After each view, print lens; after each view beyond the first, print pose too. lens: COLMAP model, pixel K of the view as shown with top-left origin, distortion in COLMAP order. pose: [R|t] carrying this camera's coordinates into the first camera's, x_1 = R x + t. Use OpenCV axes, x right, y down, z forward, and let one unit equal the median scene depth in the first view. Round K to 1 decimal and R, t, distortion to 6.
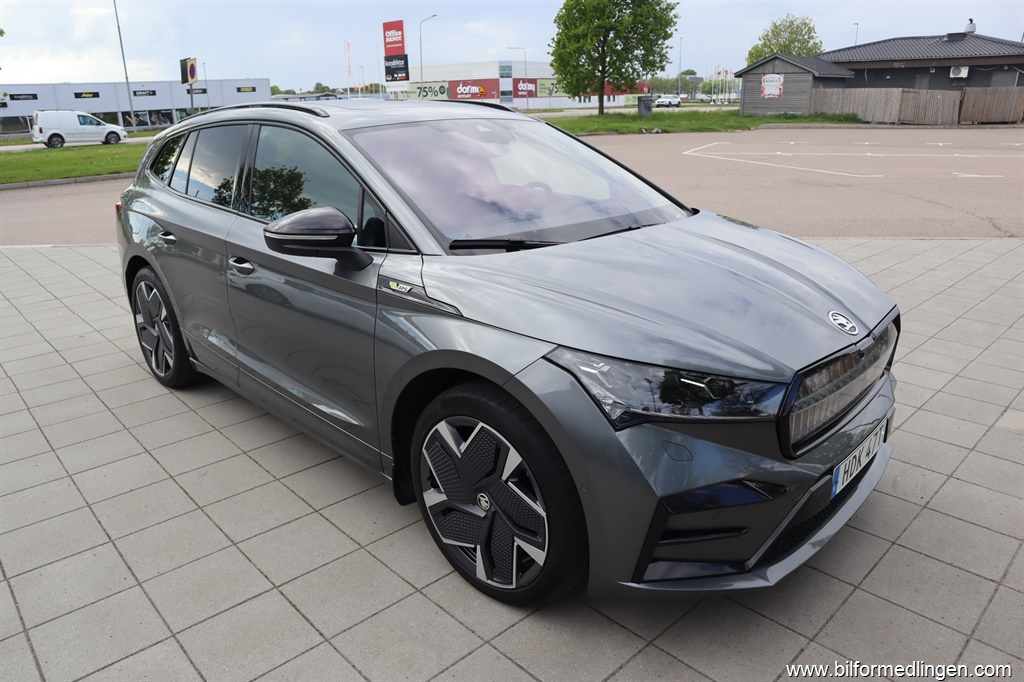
lens RADIAL K [[710.7, 0, 509.5], [0, 710.7, 337.9], [0, 0, 1]] dist [-0.126165, 0.077533]
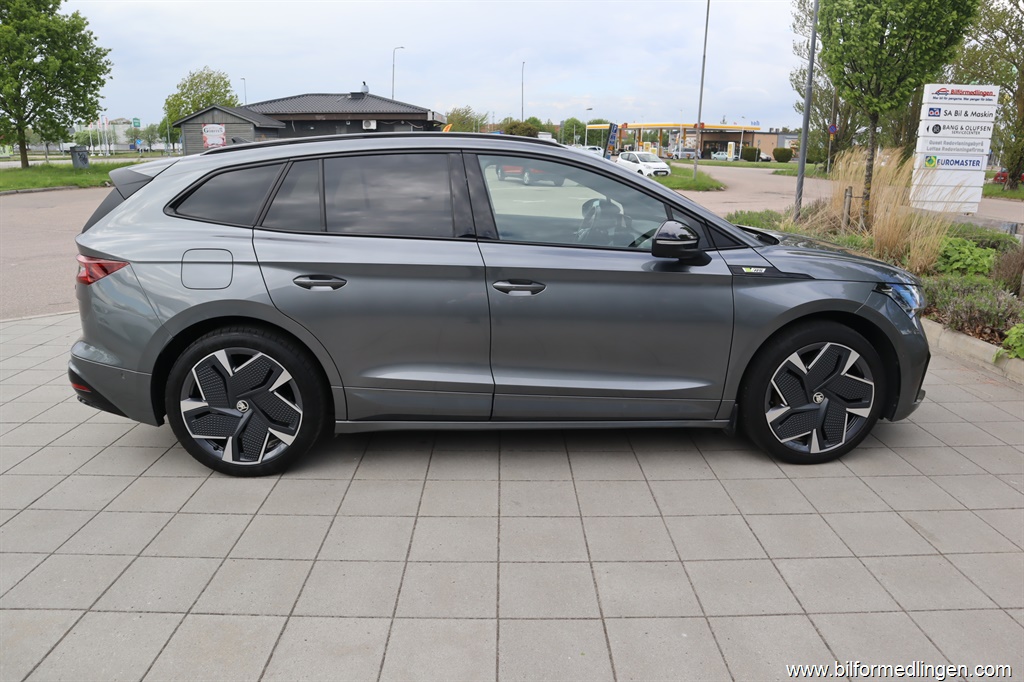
lens RADIAL K [[710.7, 0, 509.5], [0, 710.7, 337.9], [0, 0, 1]] dist [-0.126165, 0.077533]
pose [[0.680086, -0.164943, 0.714337, -0.083843], [0.212972, 0.976793, 0.022786, -0.004150], [-0.701517, 0.136637, 0.699431, 0.020628]]
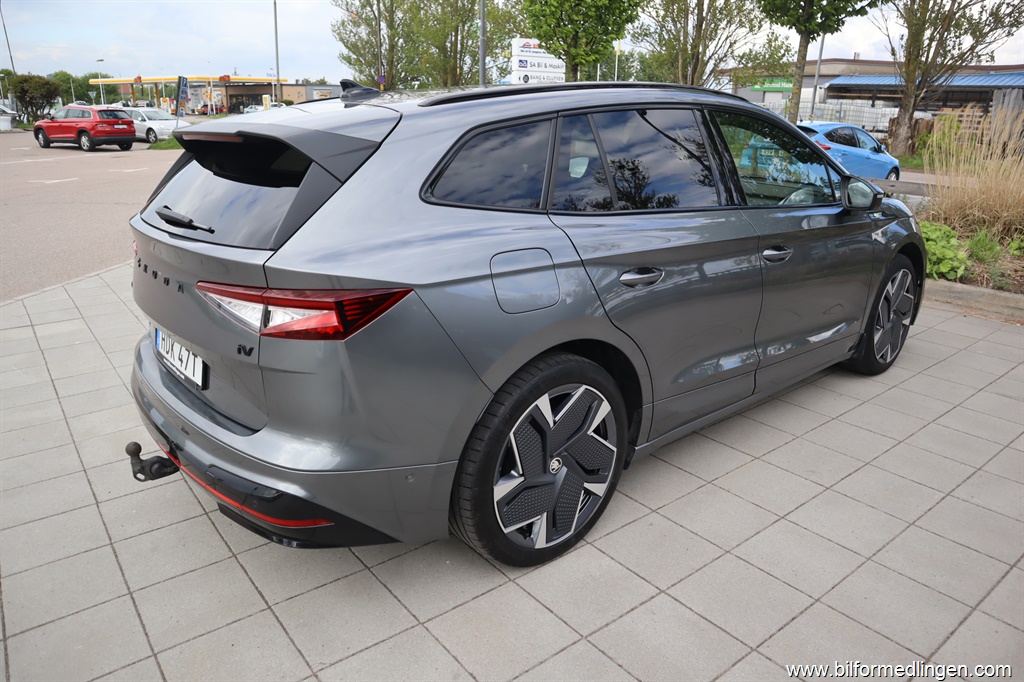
lens RADIAL K [[710.7, 0, 509.5], [0, 710.7, 337.9], [0, 0, 1]] dist [-0.126165, 0.077533]
pose [[0.092108, -0.292606, 0.951787, -0.100611], [0.306508, 0.917771, 0.252487, -0.025975], [-0.947401, 0.268474, 0.174220, 0.088271]]
